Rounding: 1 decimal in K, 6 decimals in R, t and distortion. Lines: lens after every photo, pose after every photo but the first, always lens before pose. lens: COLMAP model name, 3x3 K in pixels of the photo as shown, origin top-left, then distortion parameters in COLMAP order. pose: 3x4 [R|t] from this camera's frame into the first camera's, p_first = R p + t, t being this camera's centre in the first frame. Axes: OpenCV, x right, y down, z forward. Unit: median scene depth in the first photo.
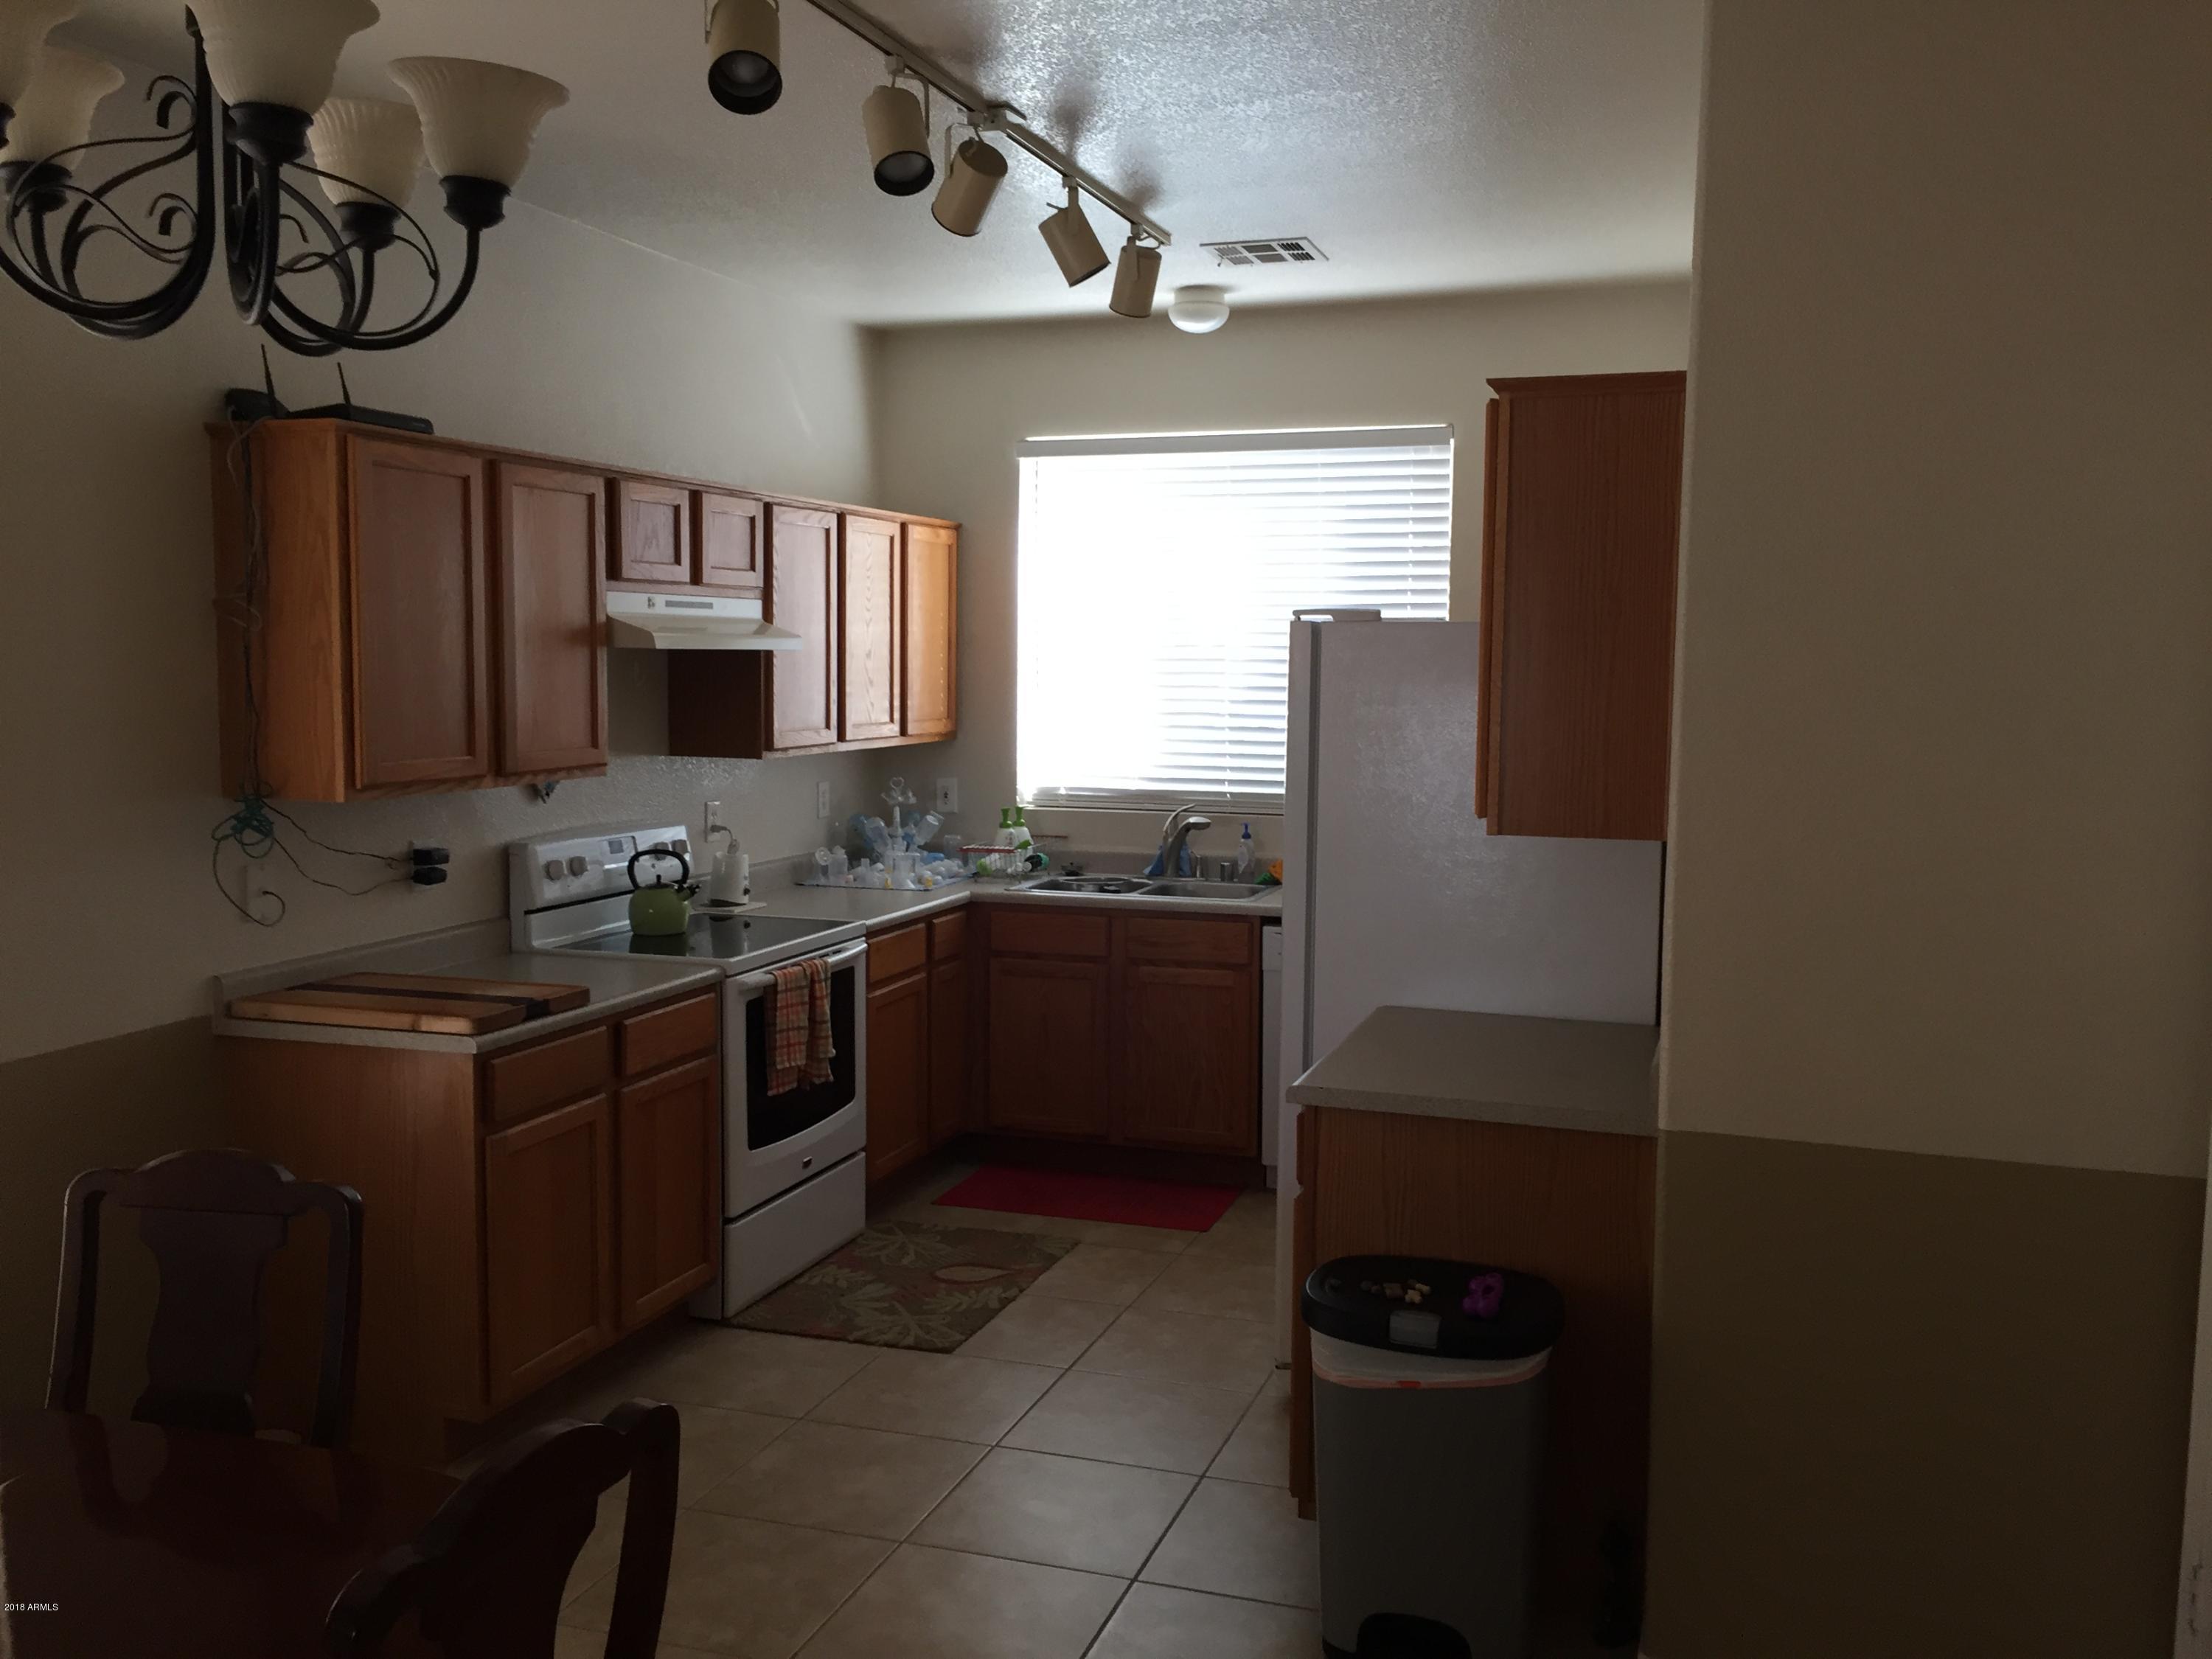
lens RADIAL K [[1892.3, 0, 1116.2], [0, 1892.3, 835.8], [0, 0, 1]] dist [0.058480, -0.020152]
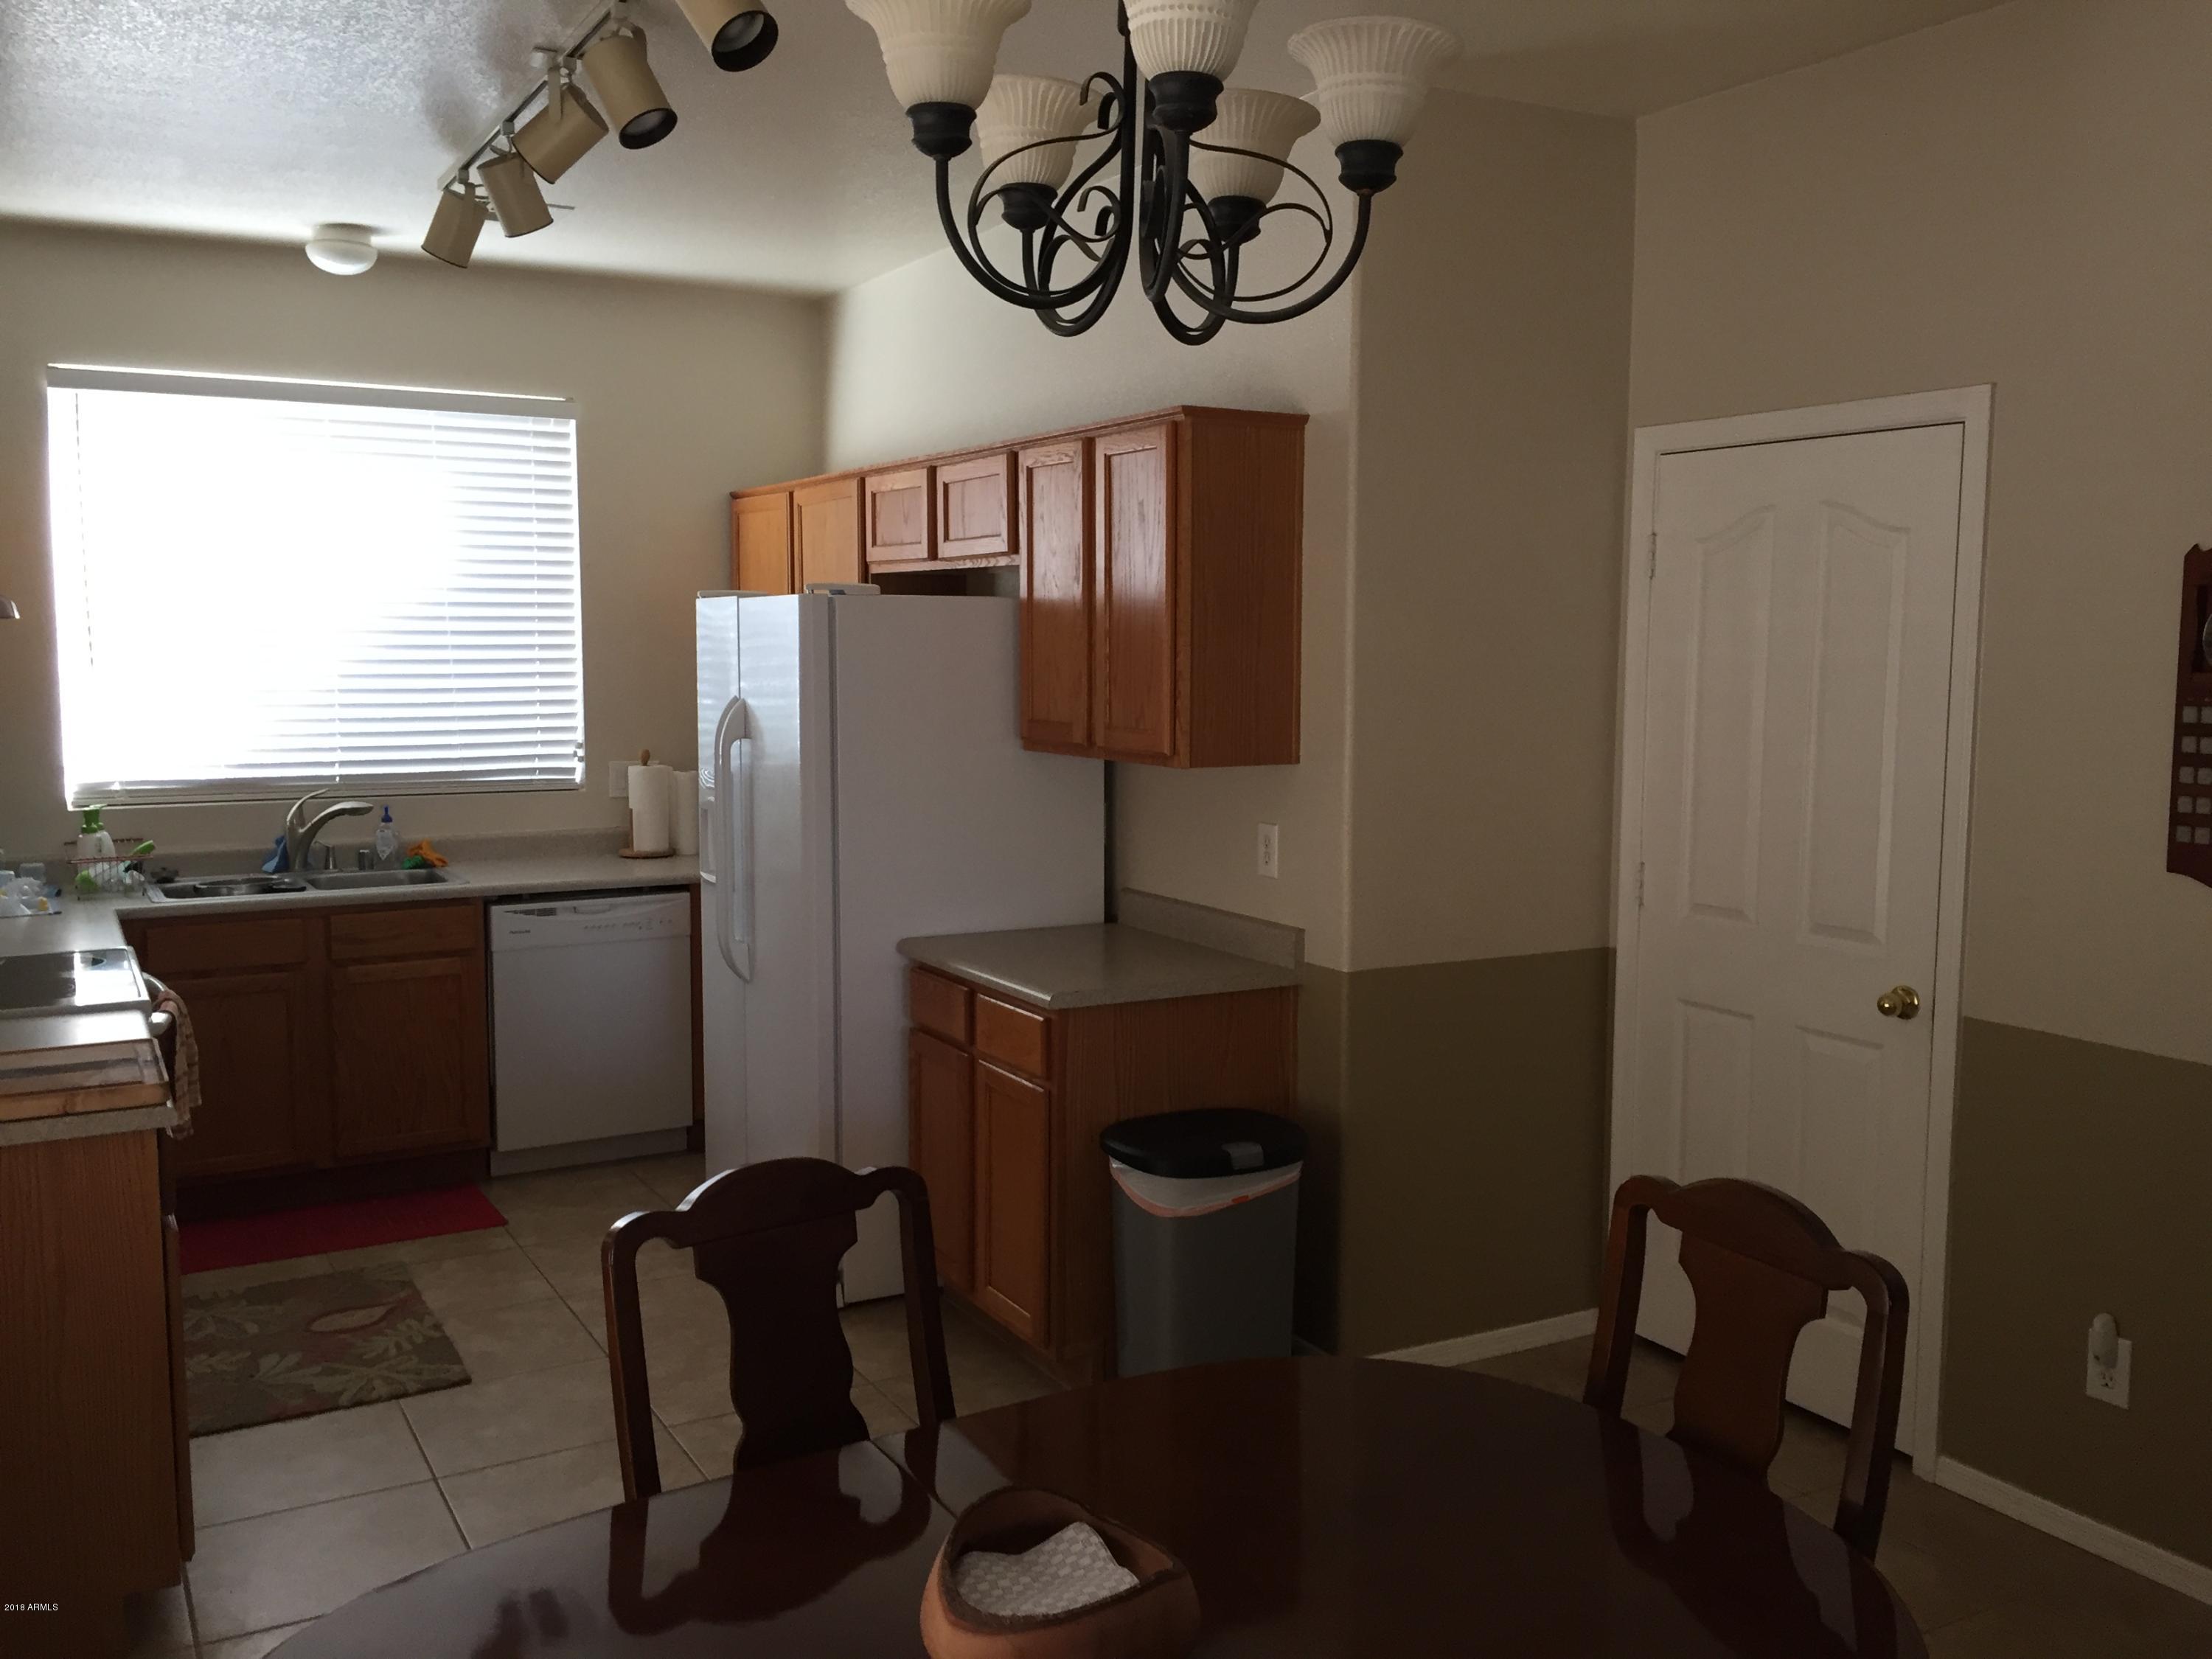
lens RADIAL K [[1892.3, 0, 1115.4], [0, 1892.3, 834.7], [0, 0, 1]] dist [0.058480, -0.020152]
pose [[0.674372, -0.084121, 0.733585, -0.414161], [0.075574, 0.996135, 0.044755, -0.007942], [-0.734514, 0.025259, 0.678123, 0.104436]]
